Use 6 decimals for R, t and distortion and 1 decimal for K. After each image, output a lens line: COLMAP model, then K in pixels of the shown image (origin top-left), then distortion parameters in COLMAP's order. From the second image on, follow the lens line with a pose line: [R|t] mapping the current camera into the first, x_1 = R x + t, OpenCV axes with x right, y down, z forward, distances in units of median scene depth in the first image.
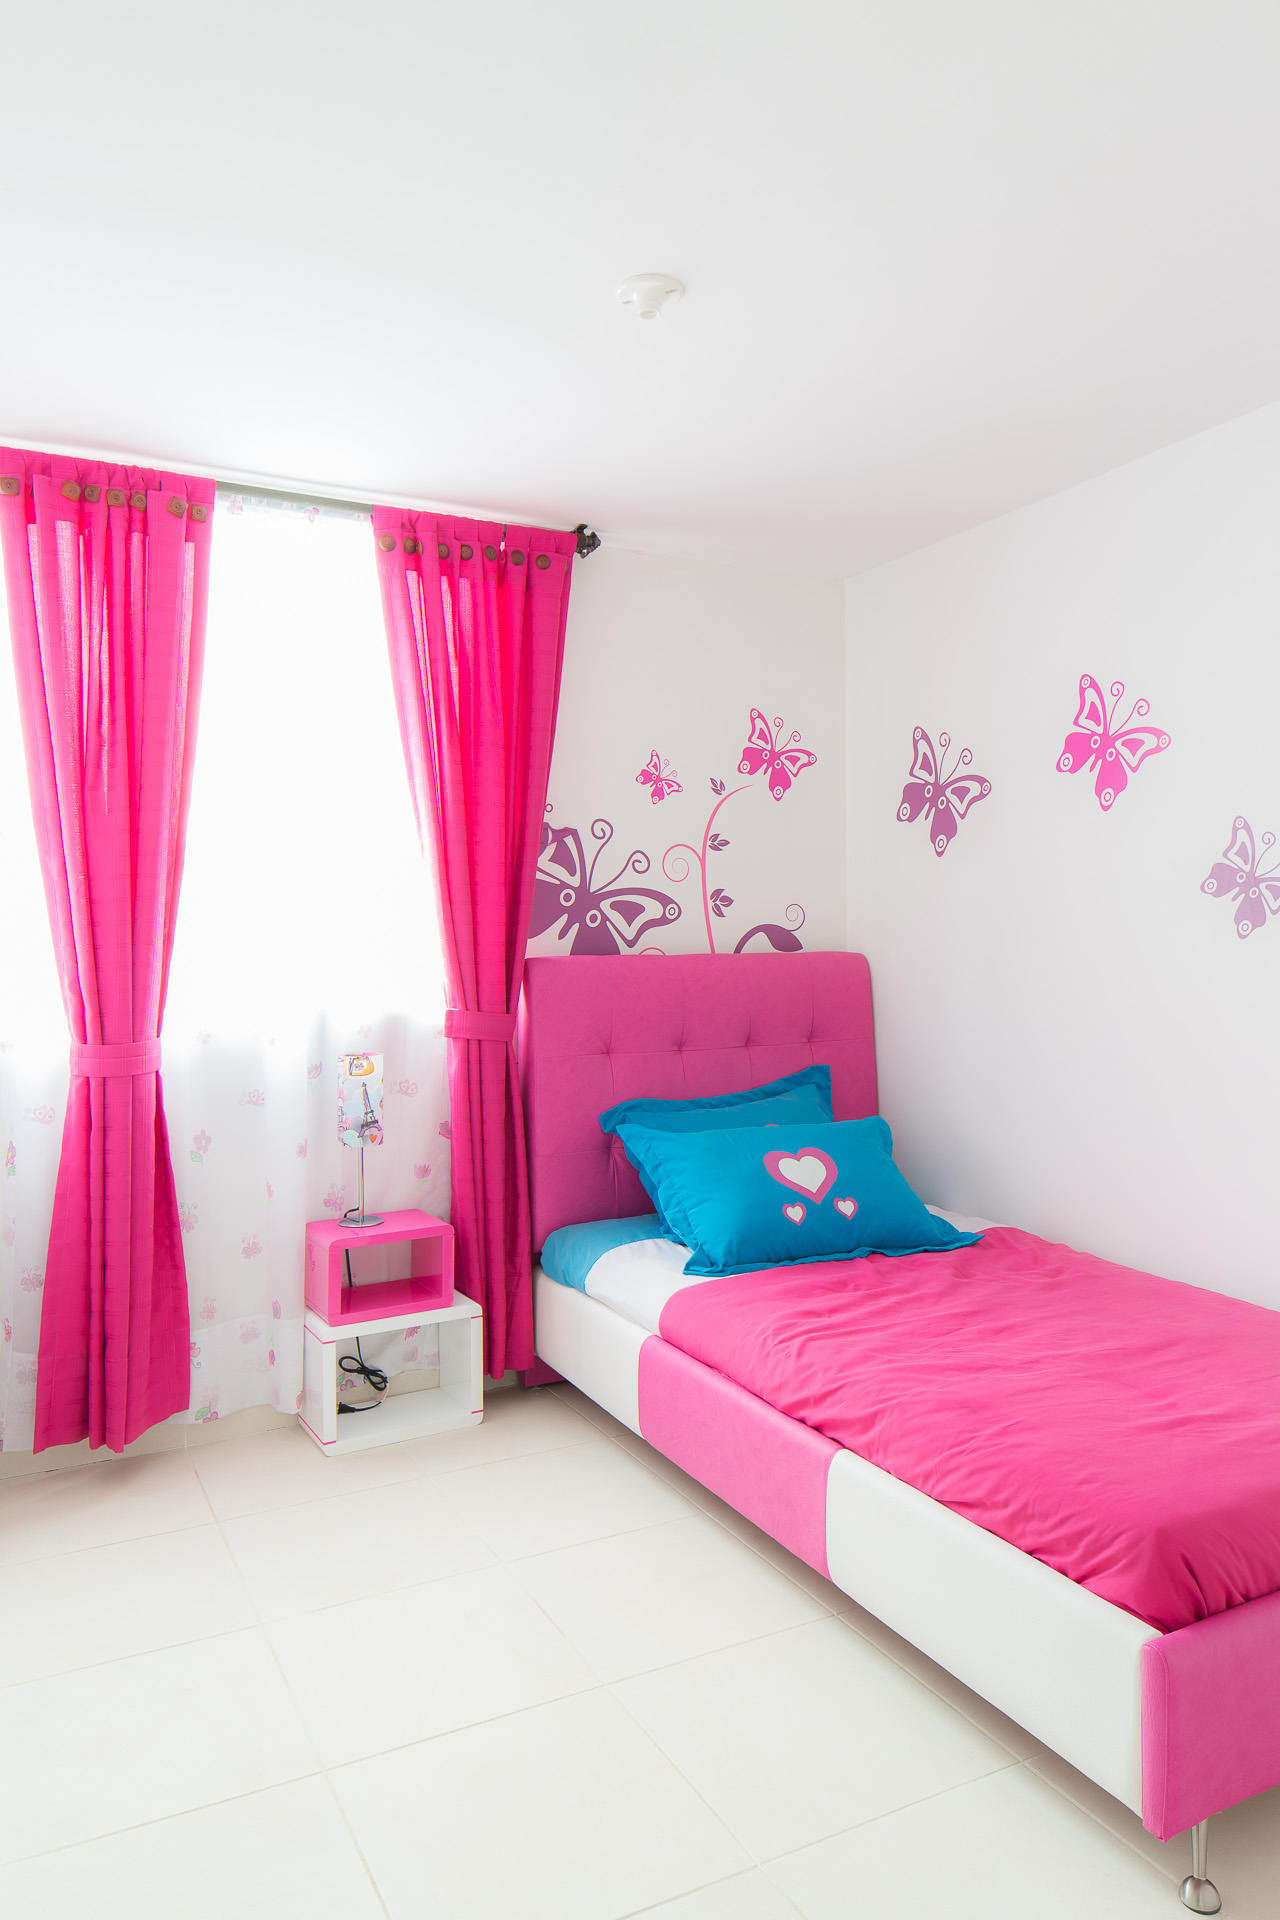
lens RADIAL K [[1332.1, 0, 640.0], [0, 1332.1, 960.0], [0, 0, 1]] dist [0.125798, -0.100186]
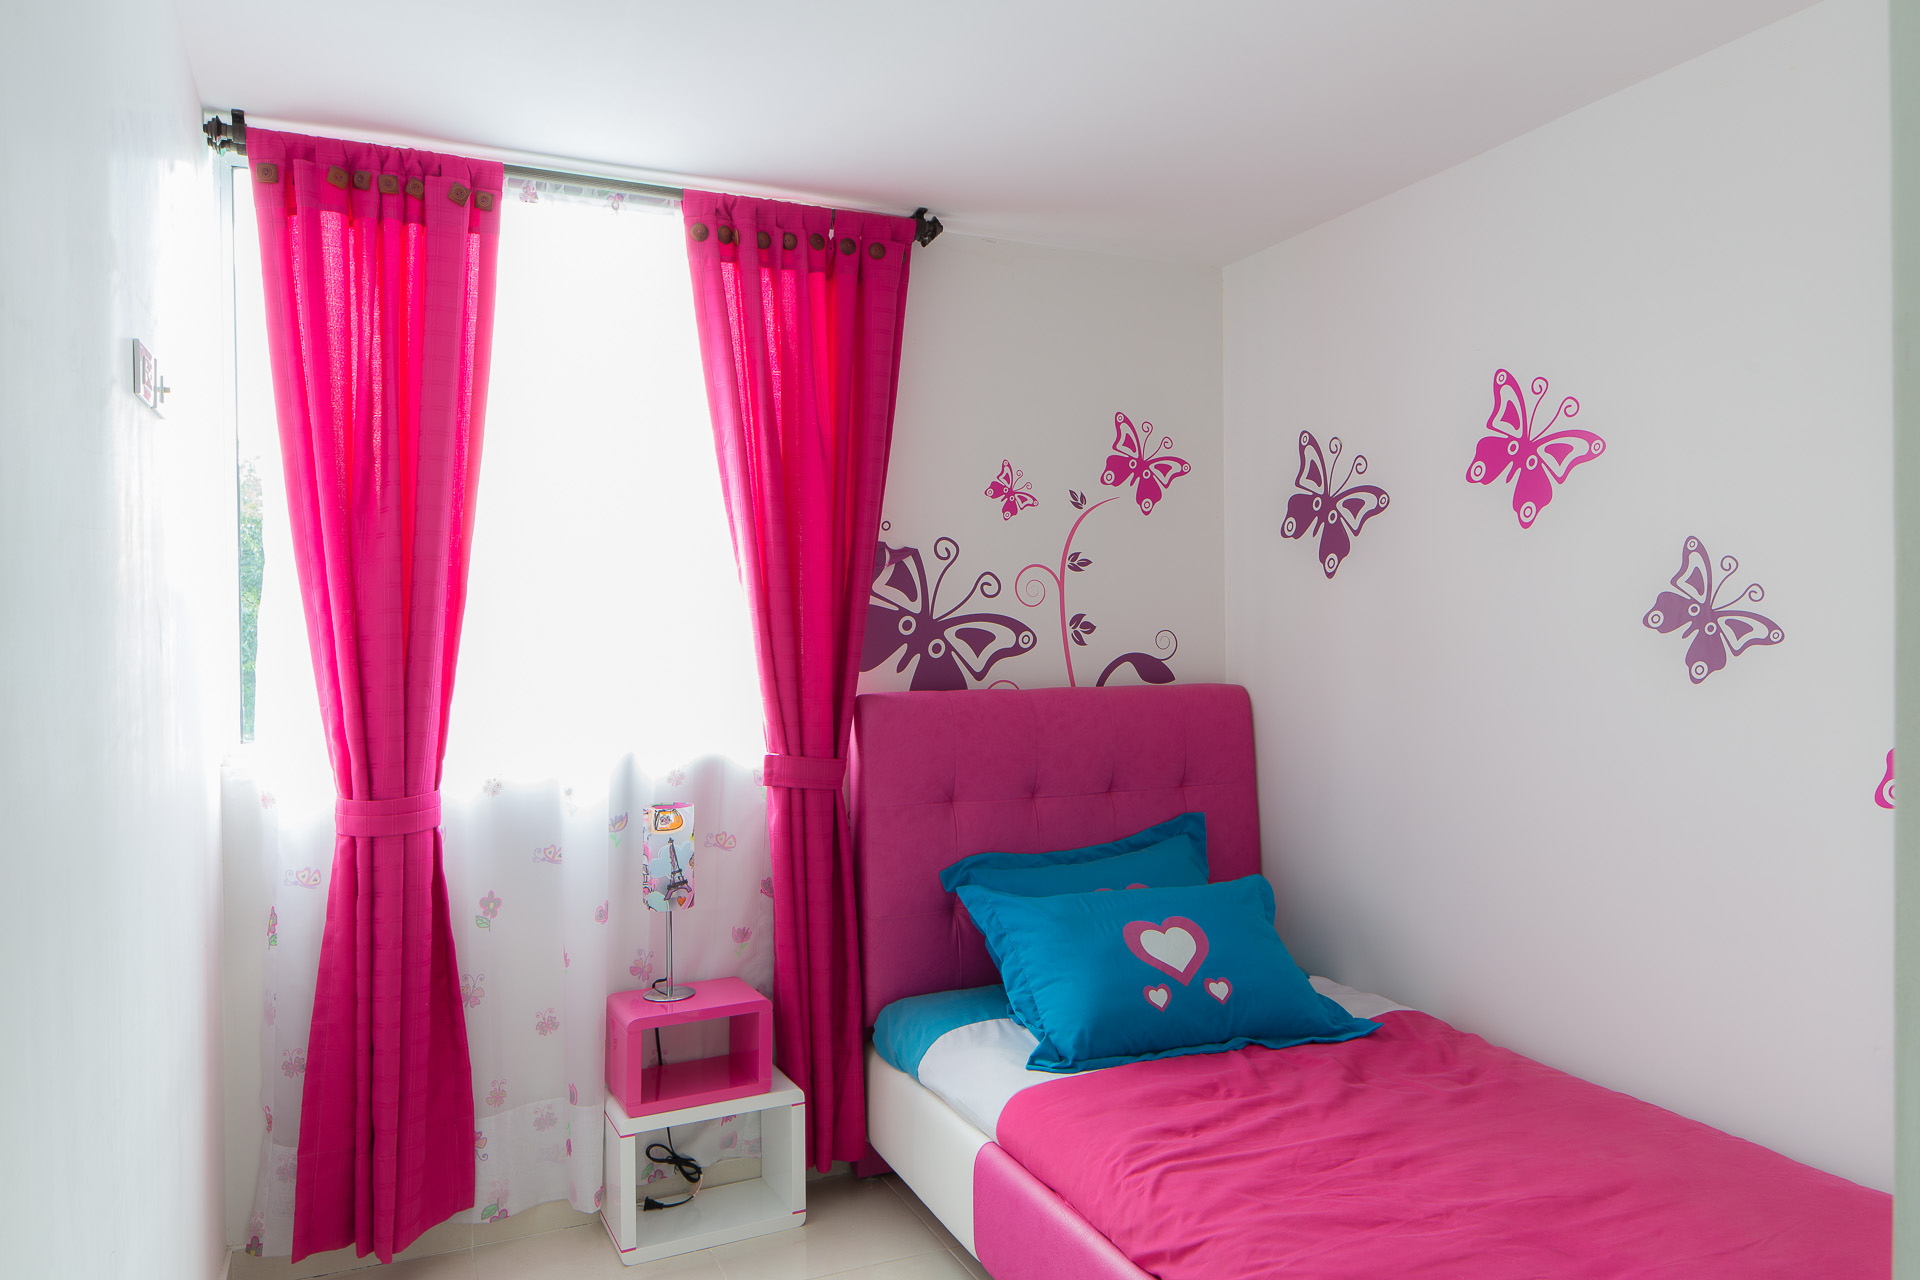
lens RADIAL K [[1332.1, 0, 961.6], [0, 1332.1, 655.3], [0, 0, 1]] dist [0.125798, -0.100186]
pose [[0.998501, -0.000073, -0.054734, 0.034958], [-0.000143, 0.999992, -0.003936, -0.026178], [0.054734, 0.003938, 0.998493, 0.121894]]
